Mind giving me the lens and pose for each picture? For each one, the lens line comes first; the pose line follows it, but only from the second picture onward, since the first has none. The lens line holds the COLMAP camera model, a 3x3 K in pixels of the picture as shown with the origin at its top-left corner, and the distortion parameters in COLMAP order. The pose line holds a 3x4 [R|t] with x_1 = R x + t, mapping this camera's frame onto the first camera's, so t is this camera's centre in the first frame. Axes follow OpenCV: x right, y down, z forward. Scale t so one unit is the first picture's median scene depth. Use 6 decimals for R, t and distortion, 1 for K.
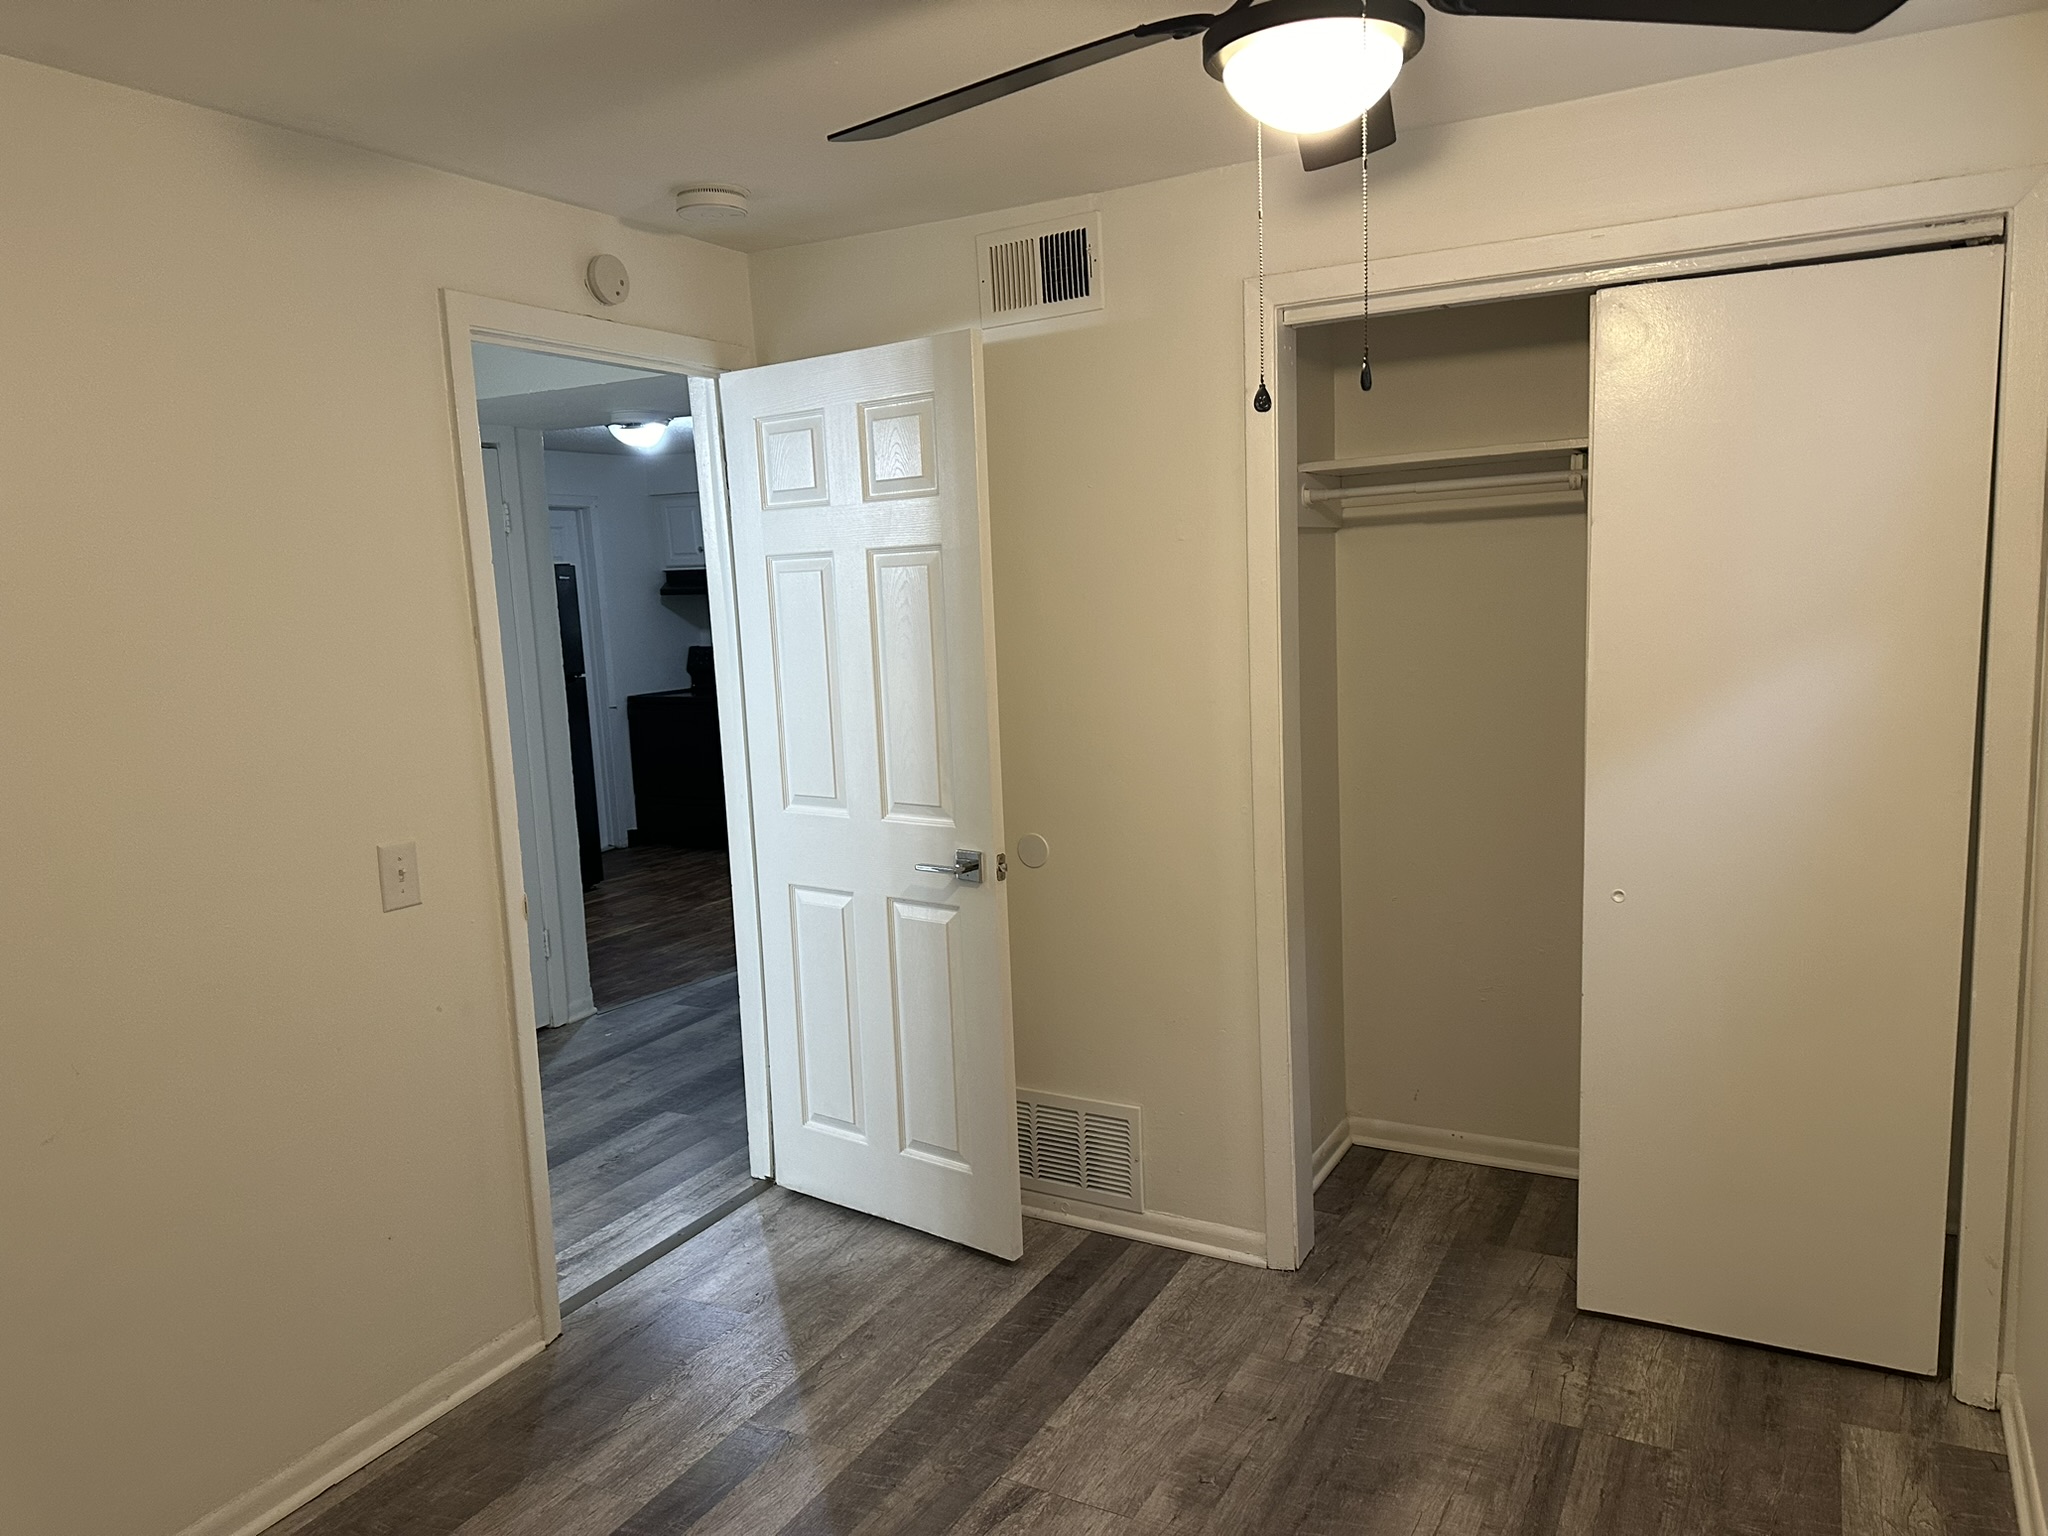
lens RADIAL K [[1456.1, 0, 1023.8], [0, 1456.1, 770.6], [0, 0, 1]] dist [-0.000521, -0.002647]
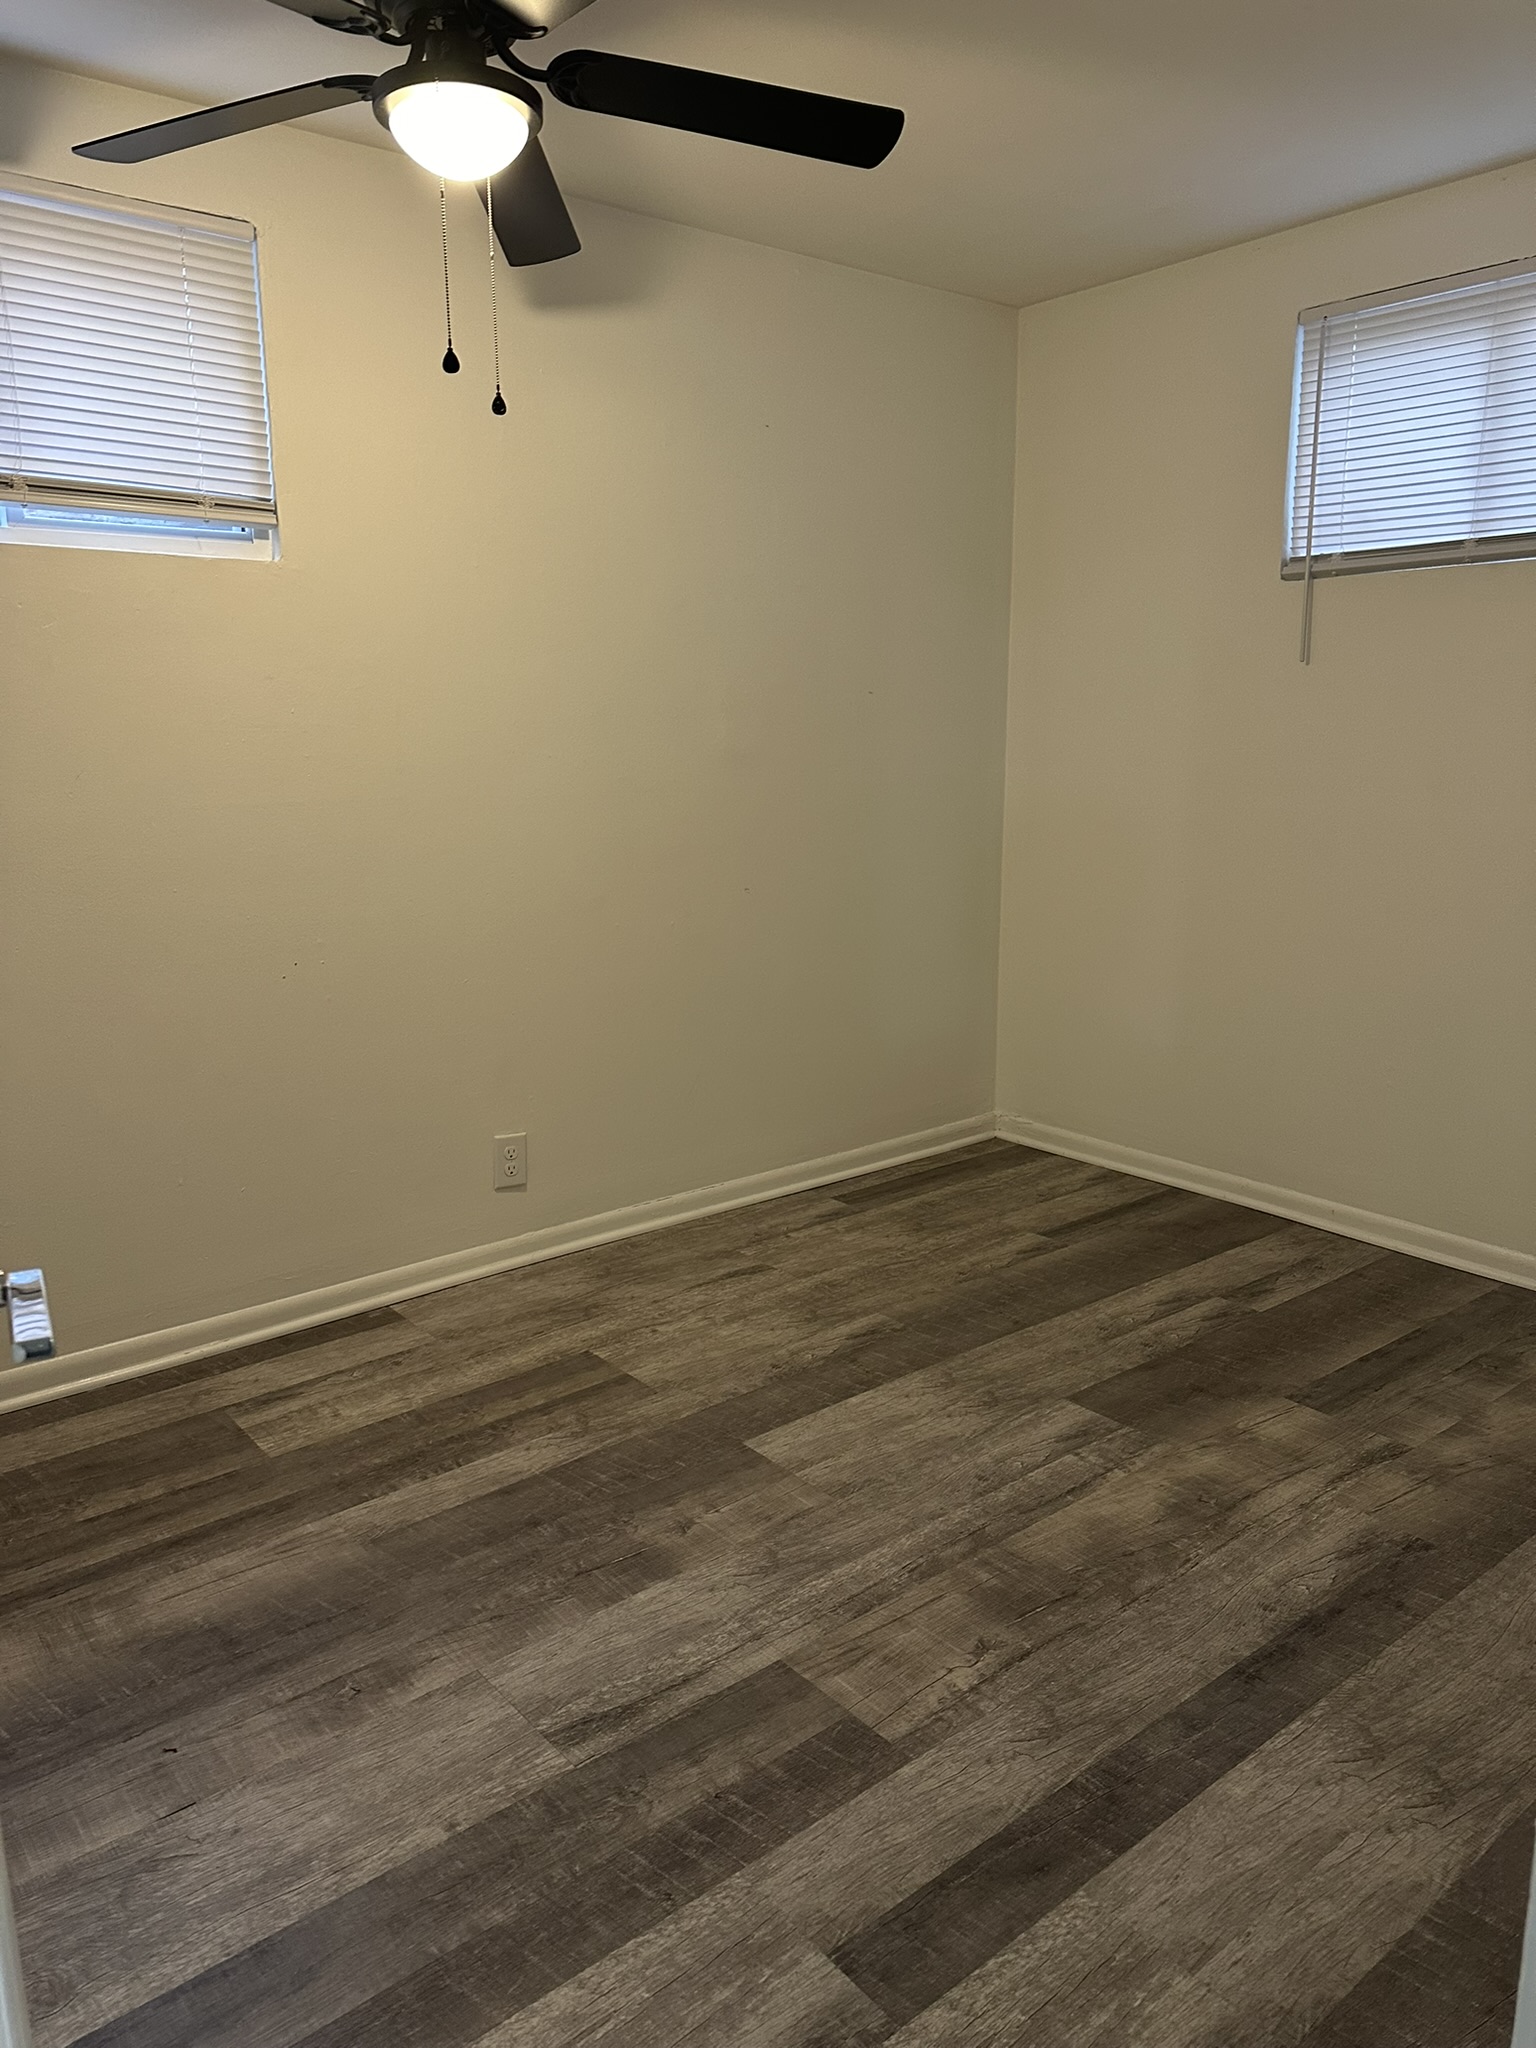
lens RADIAL K [[1456.1, 0, 766.2], [0, 1456.1, 1024.9], [0, 0, 1]] dist [-0.000521, -0.002647]
pose [[-0.925449, -0.025502, 0.378012, -0.359328], [0.102012, 0.944113, 0.313438, -0.067693], [-0.364880, 0.328633, -0.871128, 1.460907]]
